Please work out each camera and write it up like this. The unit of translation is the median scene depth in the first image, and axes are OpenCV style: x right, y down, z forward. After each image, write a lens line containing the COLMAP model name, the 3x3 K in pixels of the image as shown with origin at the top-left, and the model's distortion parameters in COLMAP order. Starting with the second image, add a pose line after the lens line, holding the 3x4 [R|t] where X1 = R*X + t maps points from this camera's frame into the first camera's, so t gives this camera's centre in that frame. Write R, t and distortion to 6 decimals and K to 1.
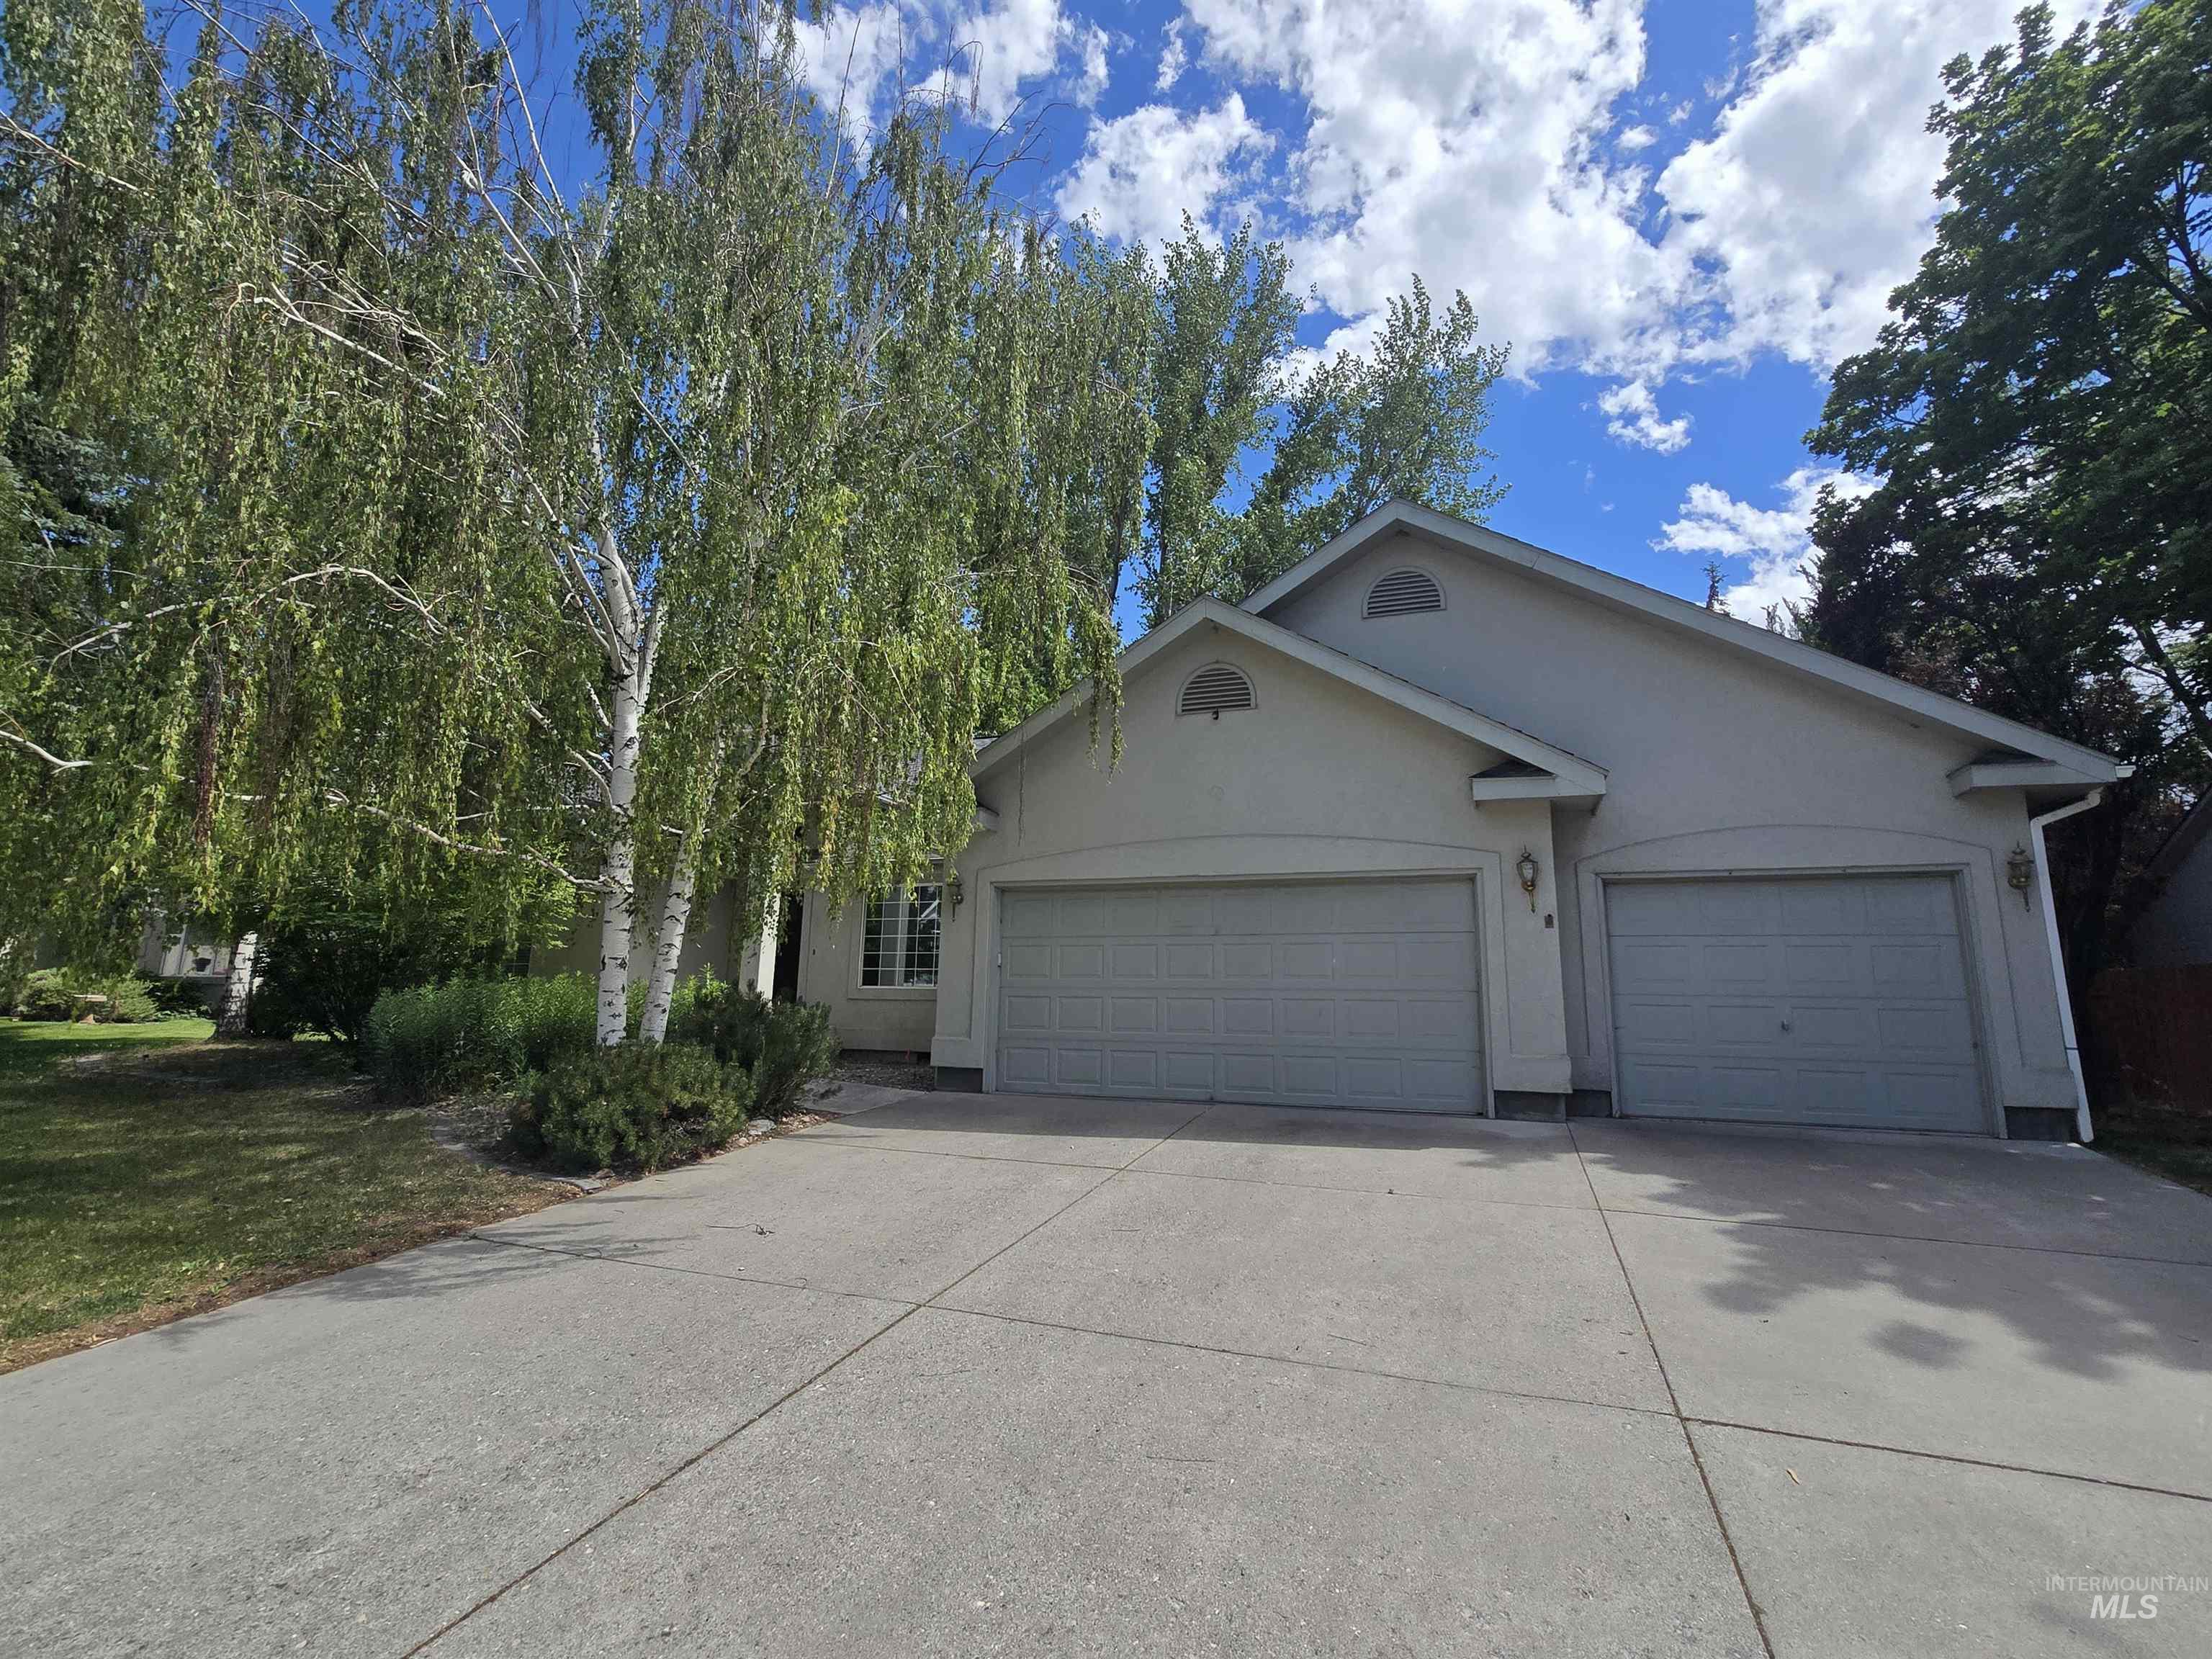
lens RADIAL K [[1002.2, 0, 1107.6], [0, 1002.2, 811.7], [0, 0, 1]] dist [-0.002195, -0.000207]
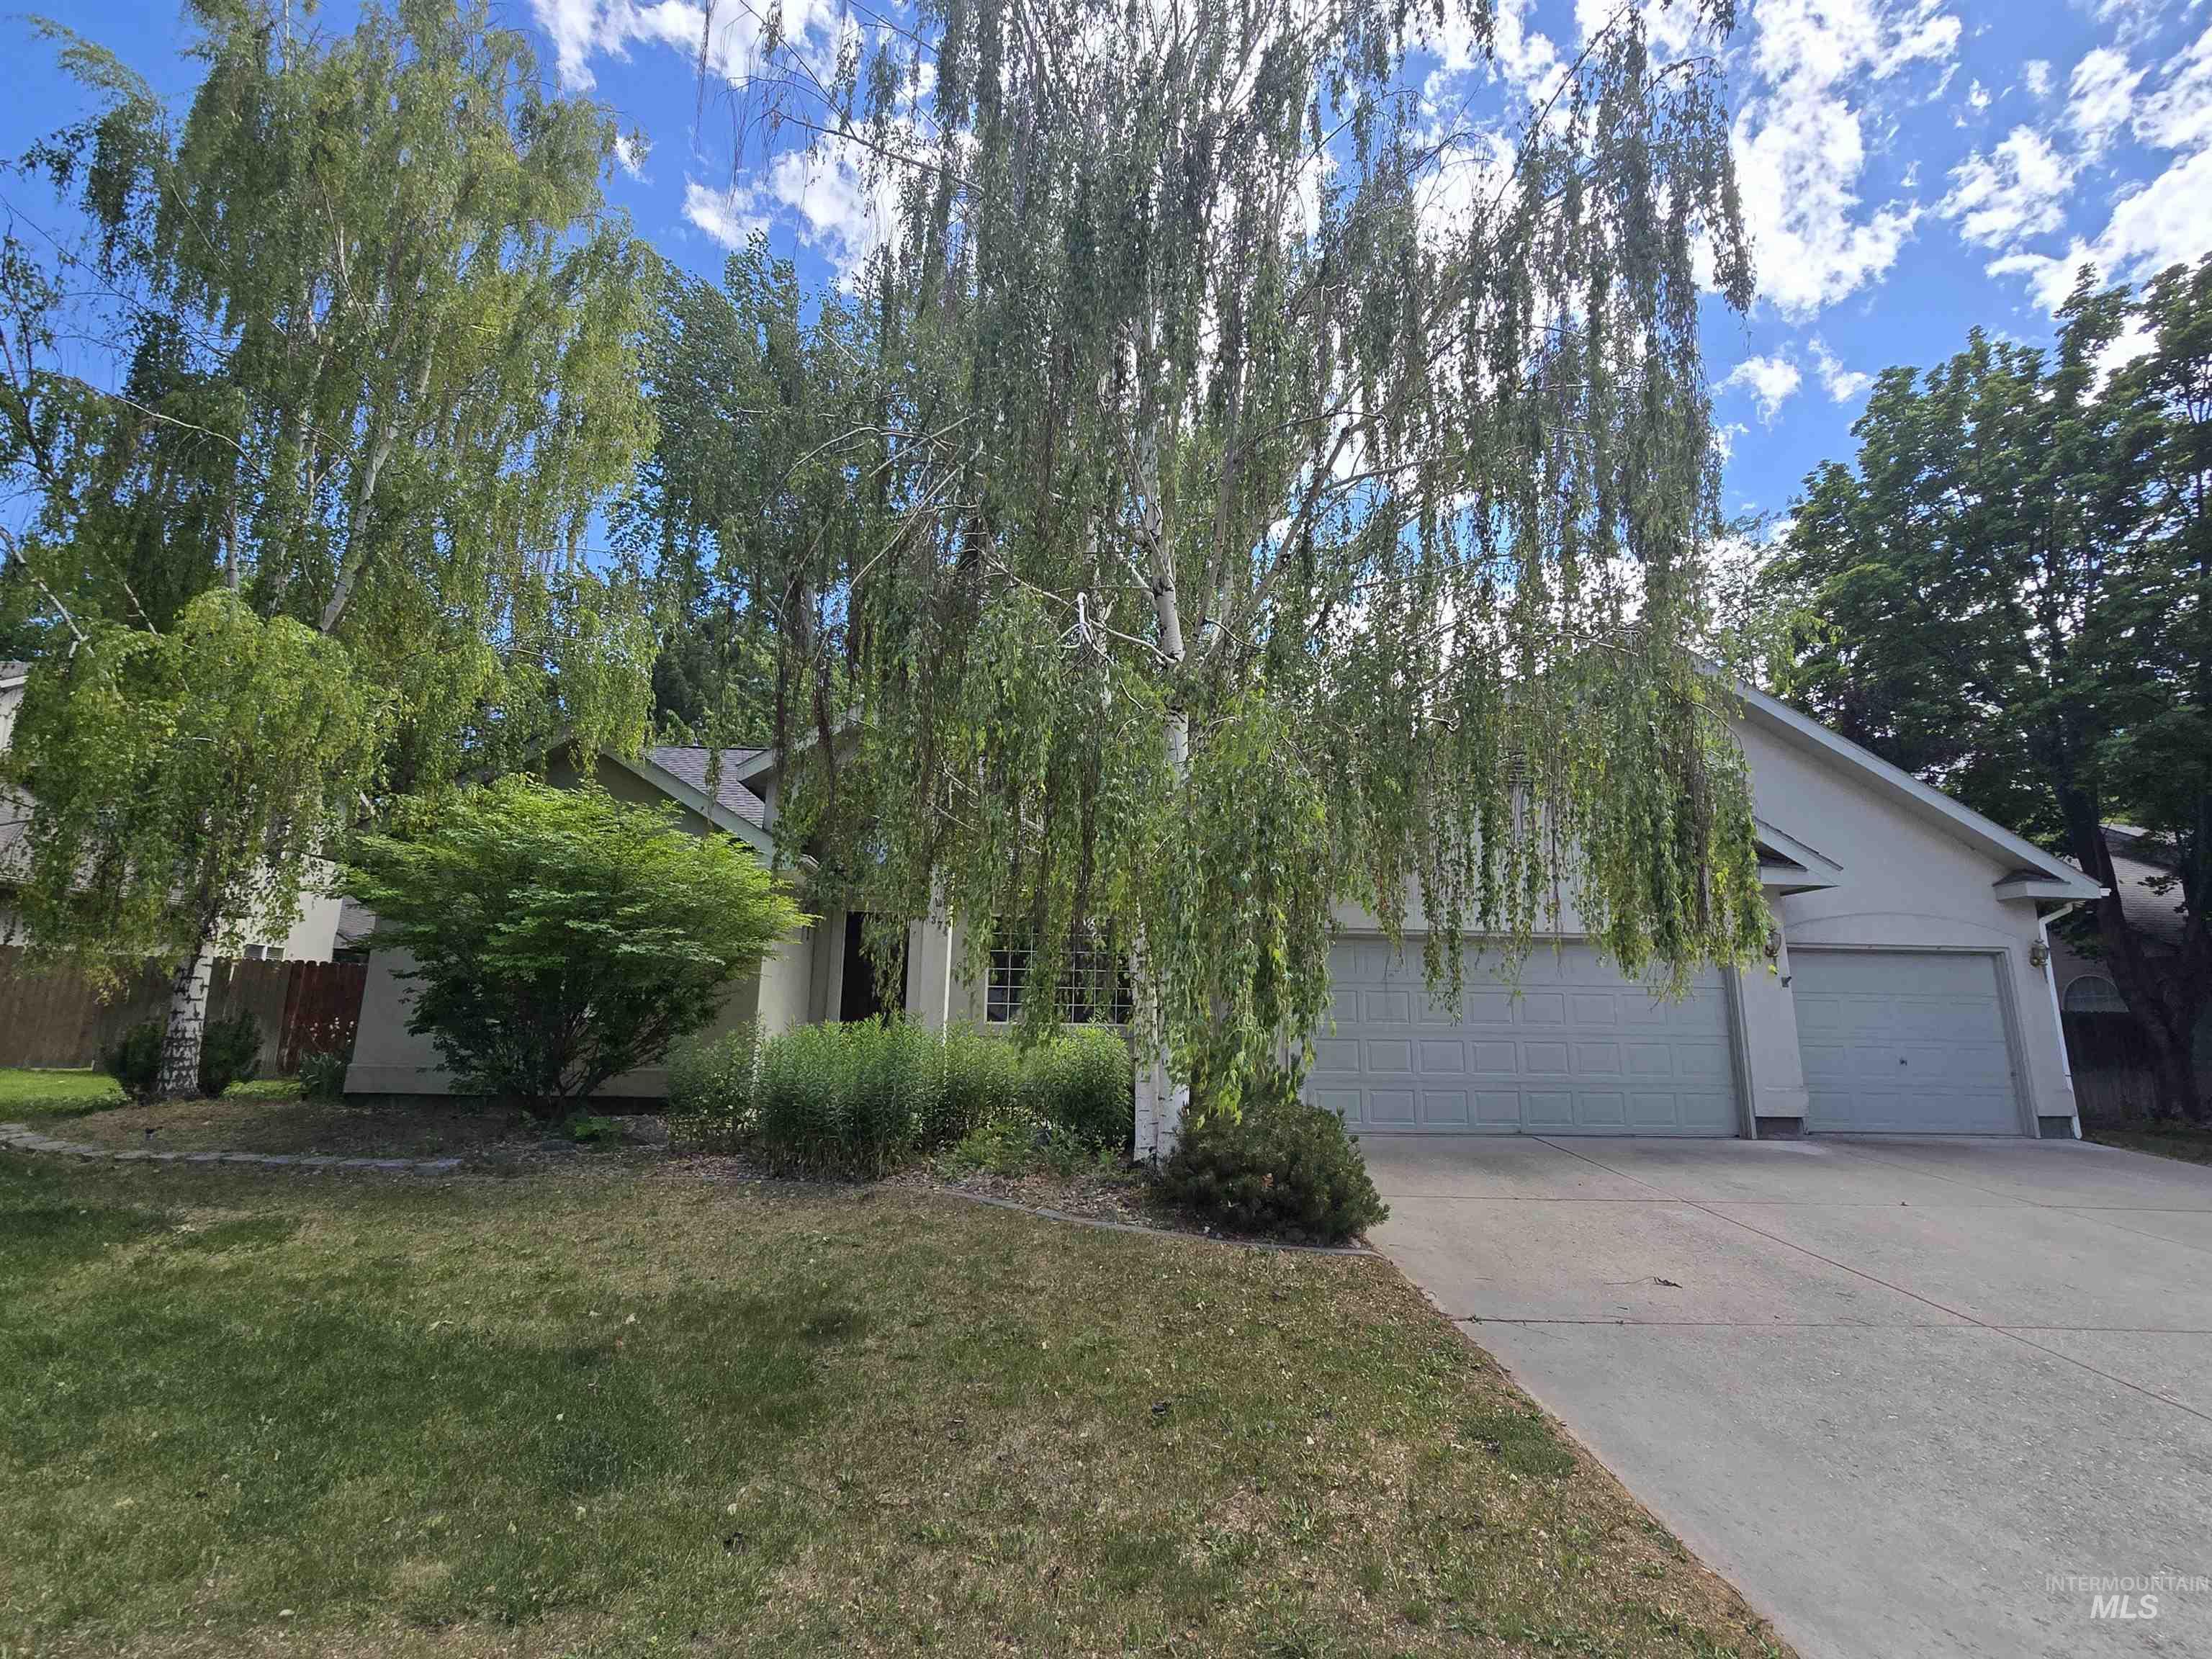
lens RADIAL K [[1001.3, 0, 1097.7], [0, 1001.3, 811.1], [0, 0, 1]] dist [-0.002515, -0.000278]
pose [[0.917931, 0.087282, 0.387019, -0.911005], [-0.077687, 0.996159, -0.040399, 0.016624], [-0.389059, 0.007017, 0.921186, 0.185037]]
